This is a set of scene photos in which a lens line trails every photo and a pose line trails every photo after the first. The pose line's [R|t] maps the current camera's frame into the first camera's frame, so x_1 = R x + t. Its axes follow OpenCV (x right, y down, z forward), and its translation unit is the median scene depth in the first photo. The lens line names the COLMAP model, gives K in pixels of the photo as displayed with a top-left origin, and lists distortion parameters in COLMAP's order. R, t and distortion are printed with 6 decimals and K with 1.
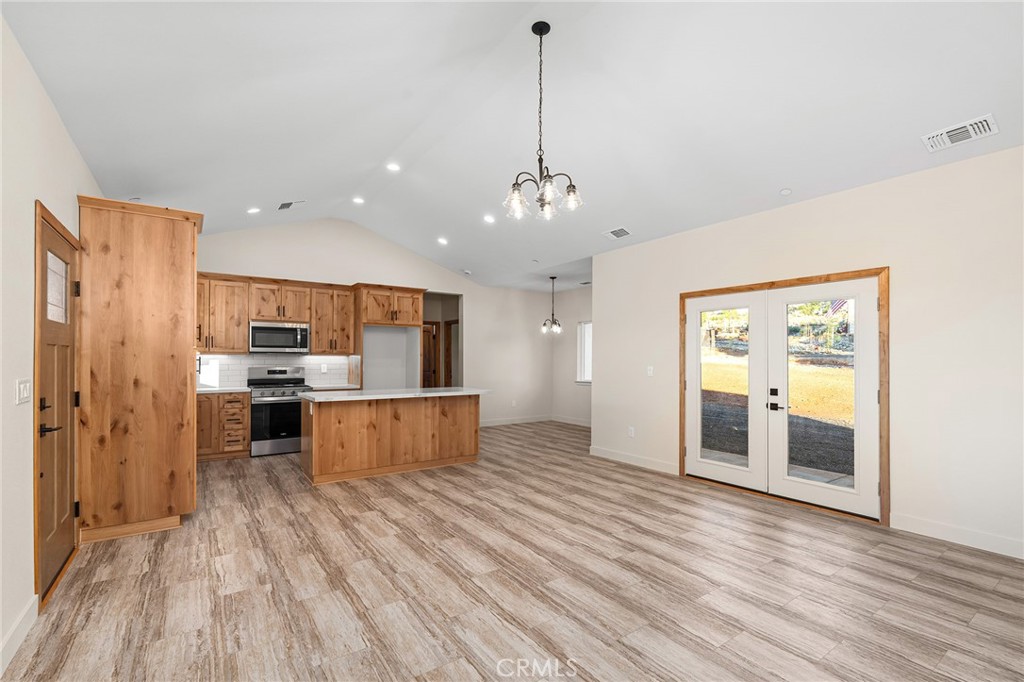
lens RADIAL K [[463.2, 0, 511.7], [0, 463.2, 356.0], [0, 0, 1]] dist [-0.001345, -0.000307]
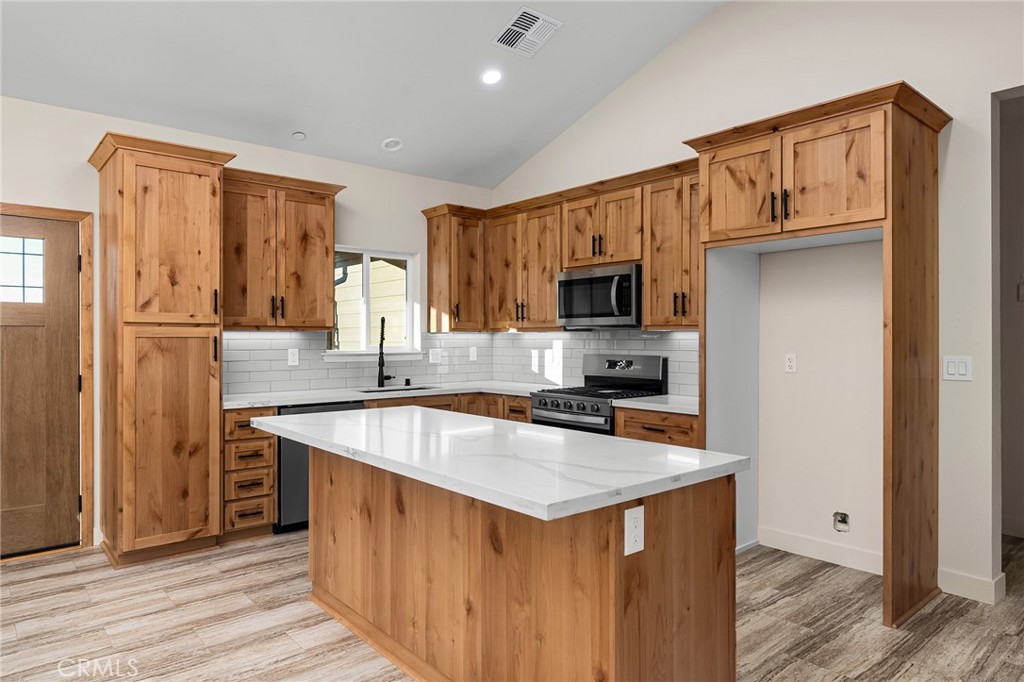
lens RADIAL K [[630.6, 0, 512.0], [0, 630.6, 341.0], [0, 0, 1]] dist [-0.001014, 0.000023]
pose [[0.099539, 0.001381, -0.995033, 0.293399], [0.007159, 0.999972, 0.002104, 0.010072], [0.995008, -0.007333, 0.099526, 1.321137]]
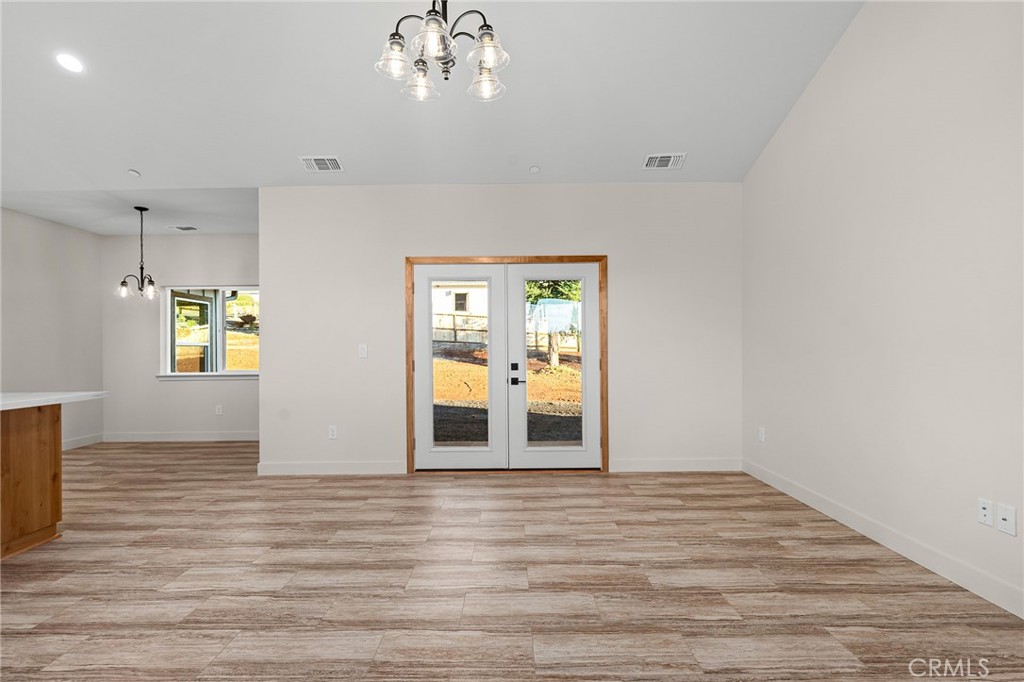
lens RADIAL K [[489.9, 0, 515.9], [0, 489.9, 347.8], [0, 0, 1]] dist [-0.001045, -0.000177]
pose [[0.566868, -0.006070, 0.823786, -0.324535], [0.007189, 0.999971, 0.002421, 0.036155], [-0.823777, 0.004550, 0.566895, 0.417205]]
